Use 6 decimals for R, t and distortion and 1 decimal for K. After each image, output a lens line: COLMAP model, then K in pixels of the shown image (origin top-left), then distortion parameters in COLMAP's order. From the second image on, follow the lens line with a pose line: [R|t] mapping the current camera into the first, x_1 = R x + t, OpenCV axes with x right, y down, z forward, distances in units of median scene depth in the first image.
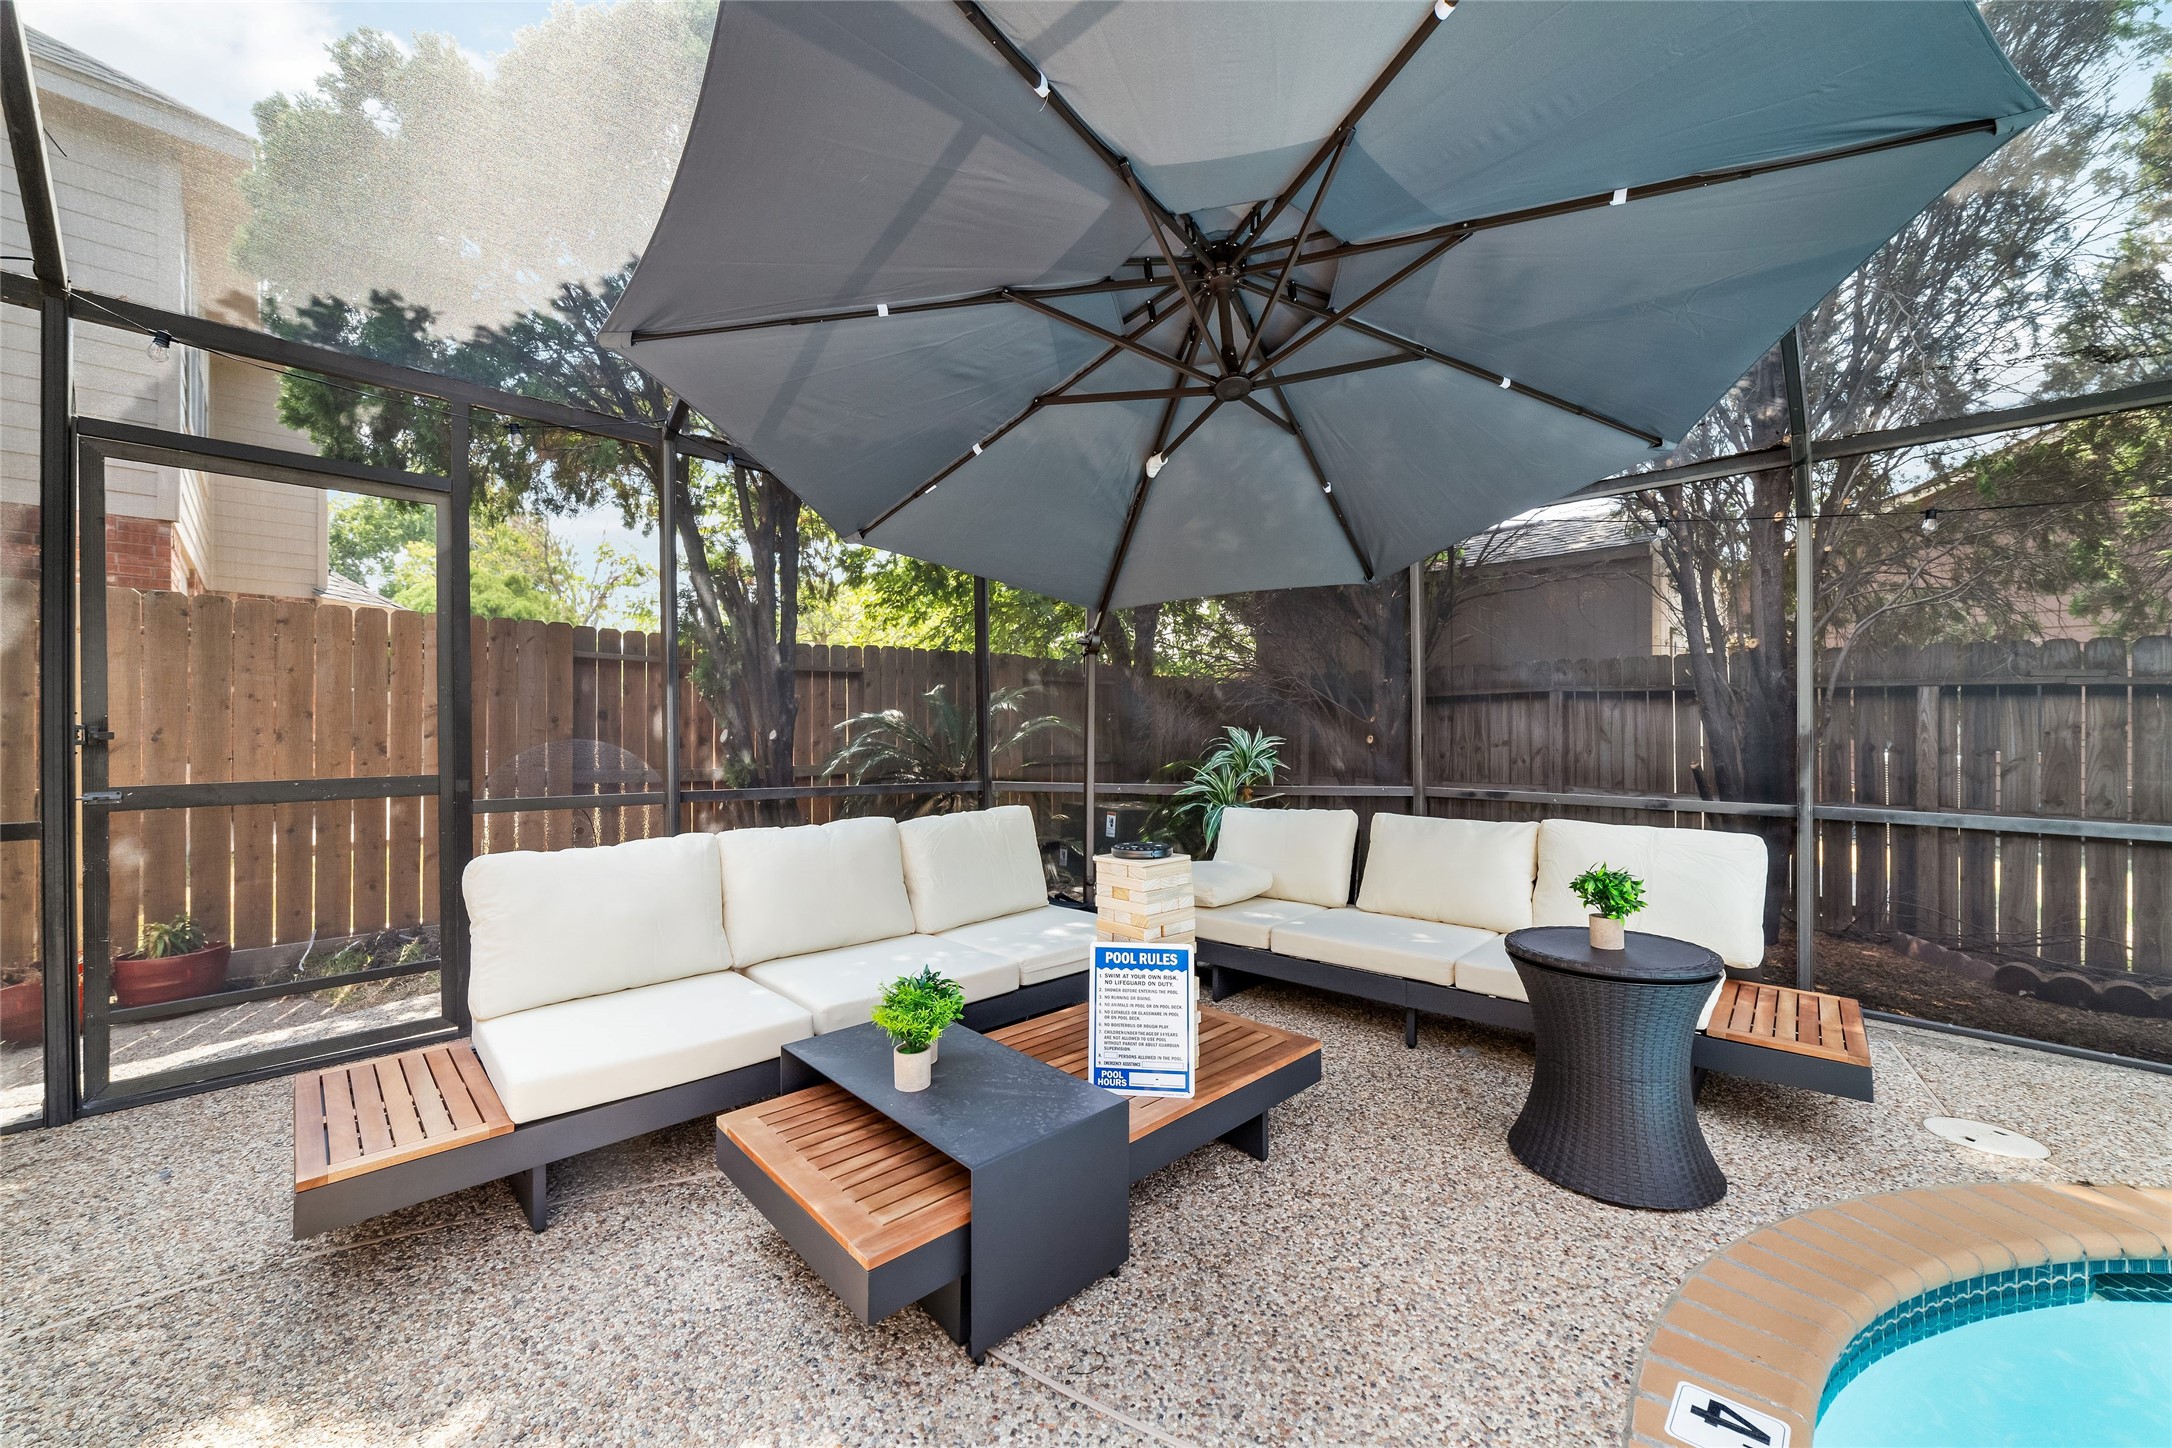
lens RADIAL K [[833.2, 0, 1091.9], [0, 833.2, 715.5], [0, 0, 1]] dist [-0.000466, 0.000553]
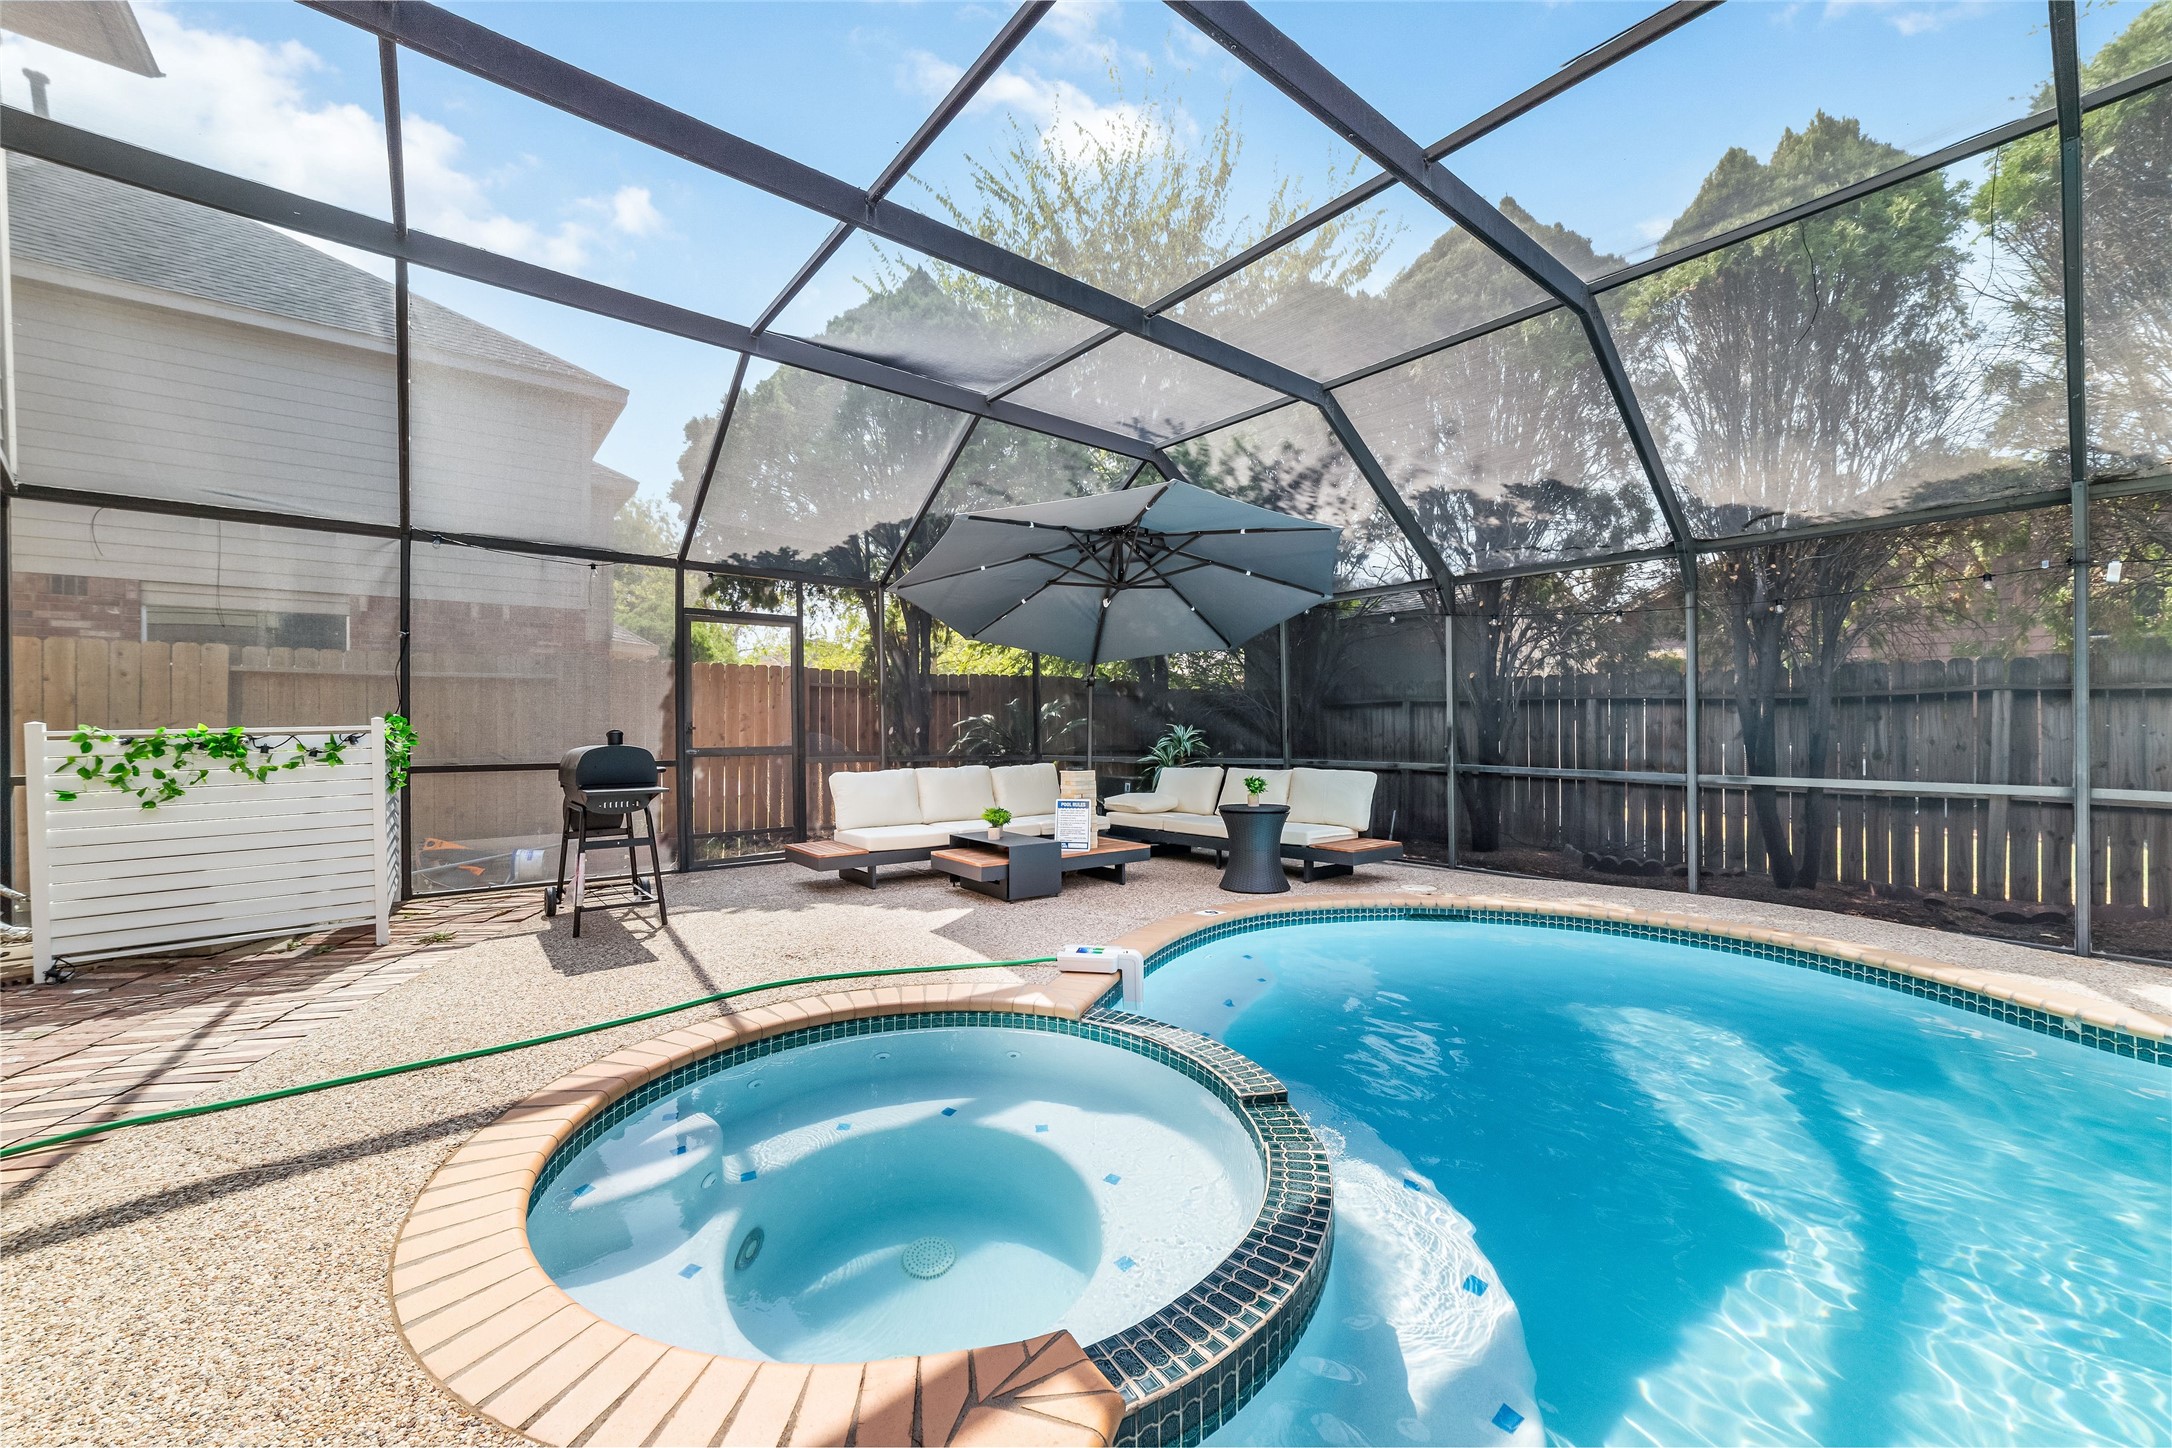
lens RADIAL K [[833.2, 0, 1078.2], [0, 833.2, 717.2], [0, 0, 1]] dist [-0.000466, 0.000553]
pose [[0.992154, -0.002815, -0.124990, 0.198961], [0.002908, 0.999996, 0.000559, -0.003252], [0.124988, -0.000918, 0.992158, -0.839026]]
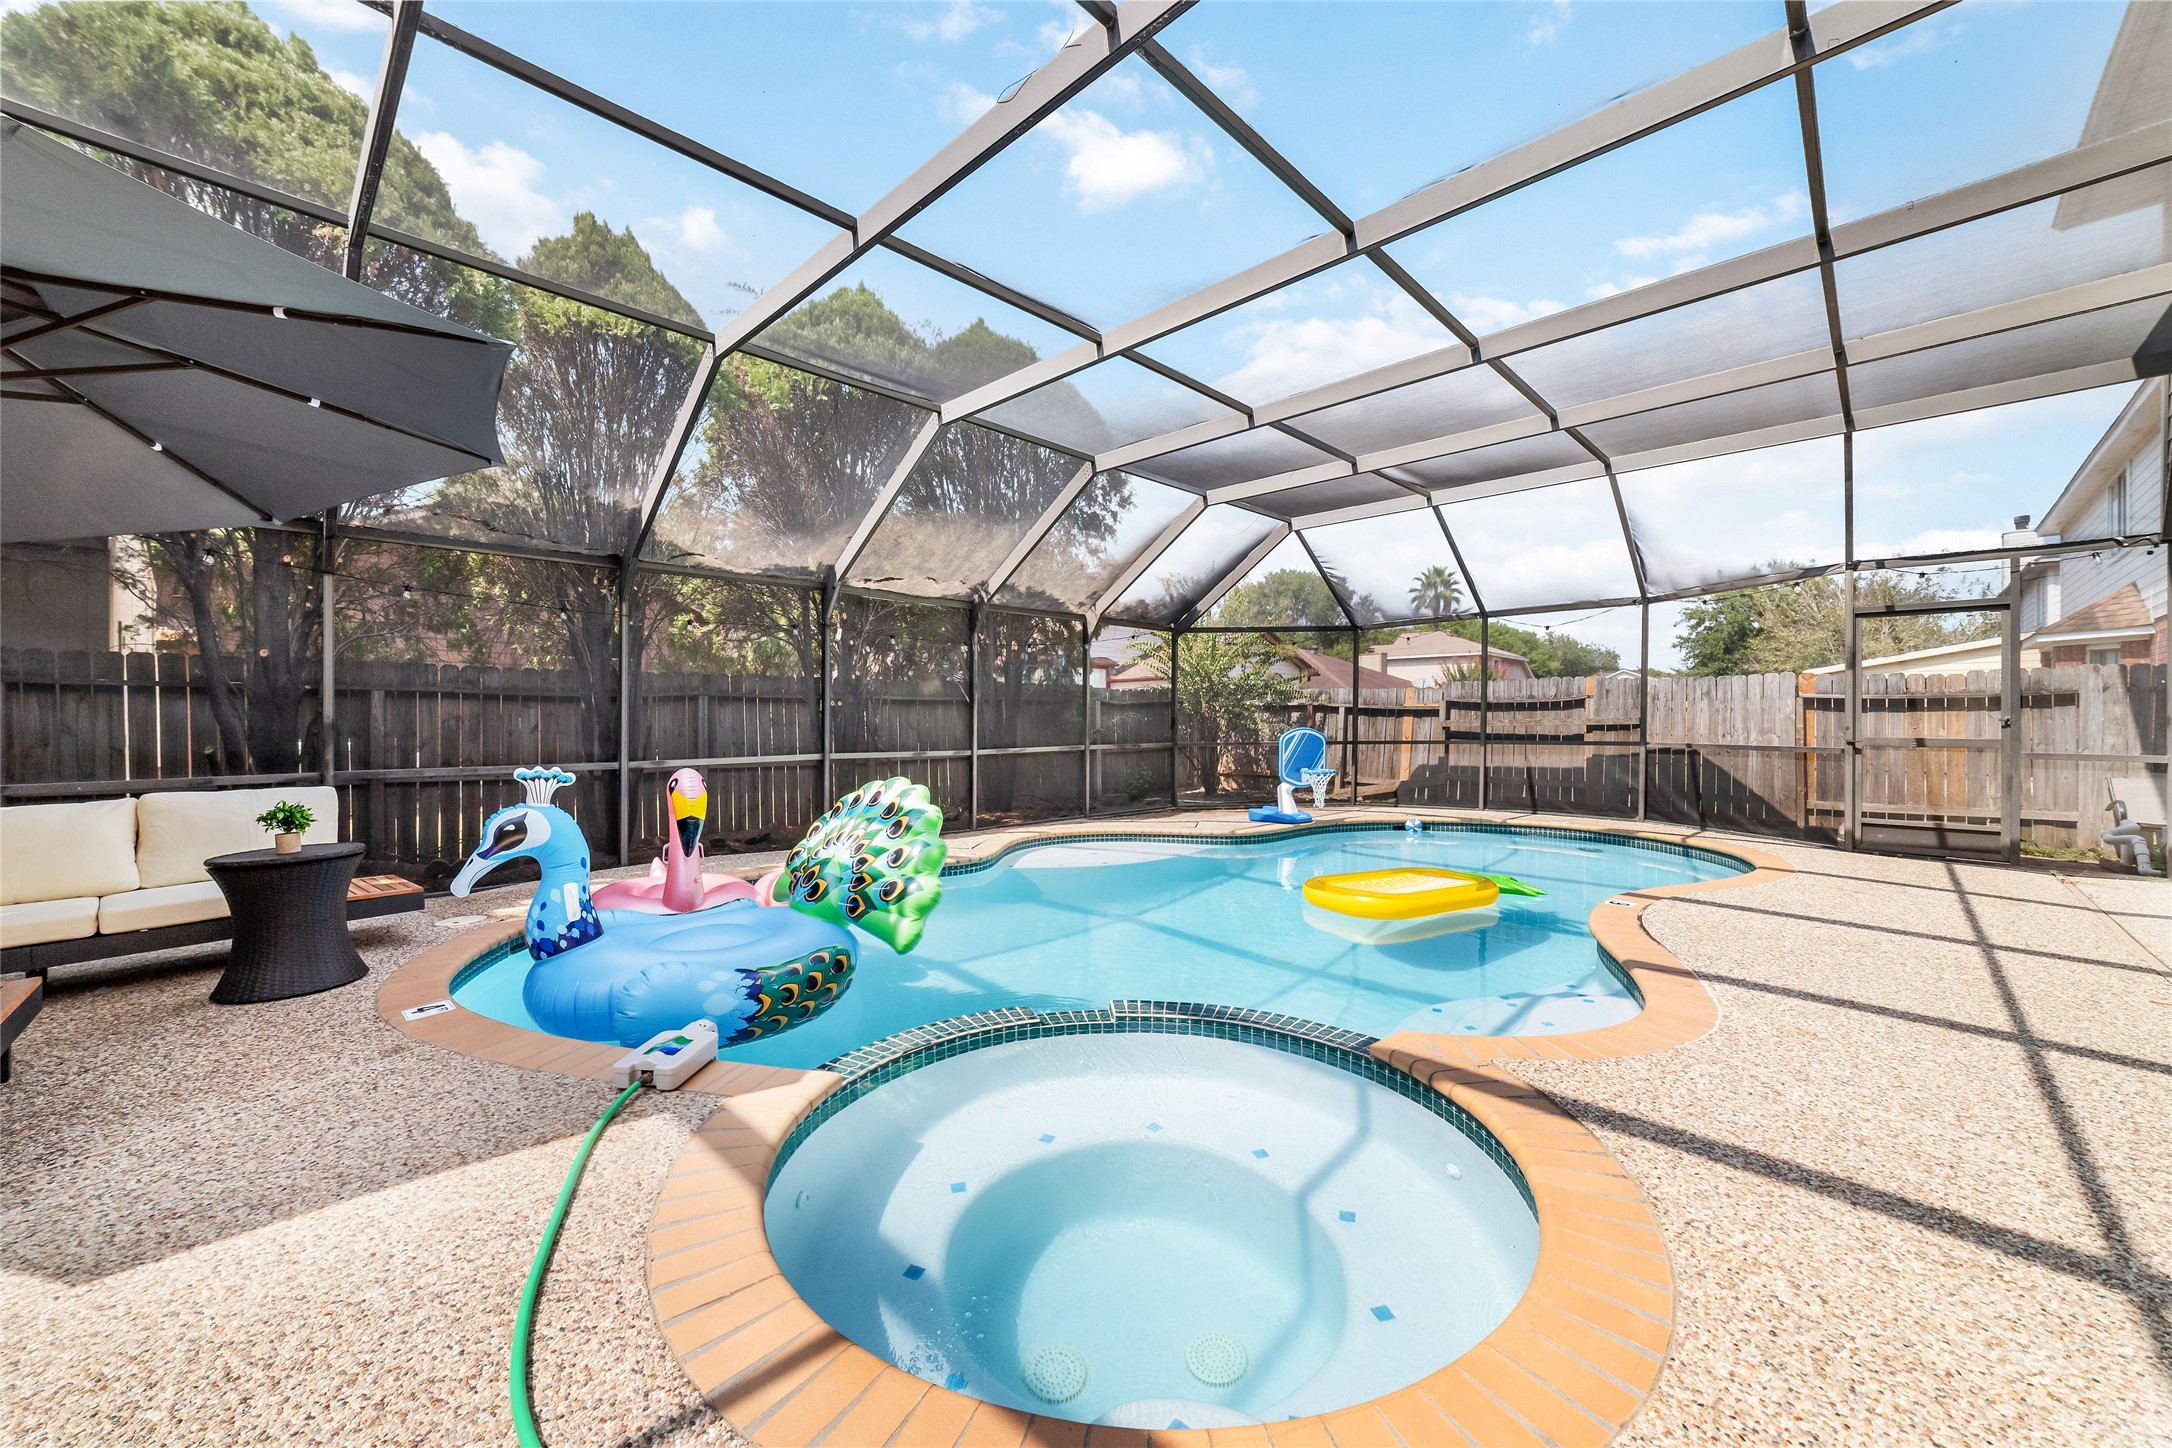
lens RADIAL K [[833.2, 0, 1099.8], [0, 833.2, 719.9], [0, 0, 1]] dist [-0.000466, 0.000553]
pose [[-0.009772, -0.004699, 0.999941, -0.496128], [-0.006052, 0.999971, 0.004640, 0.002488], [-0.999934, -0.006006, -0.009800, -0.268937]]
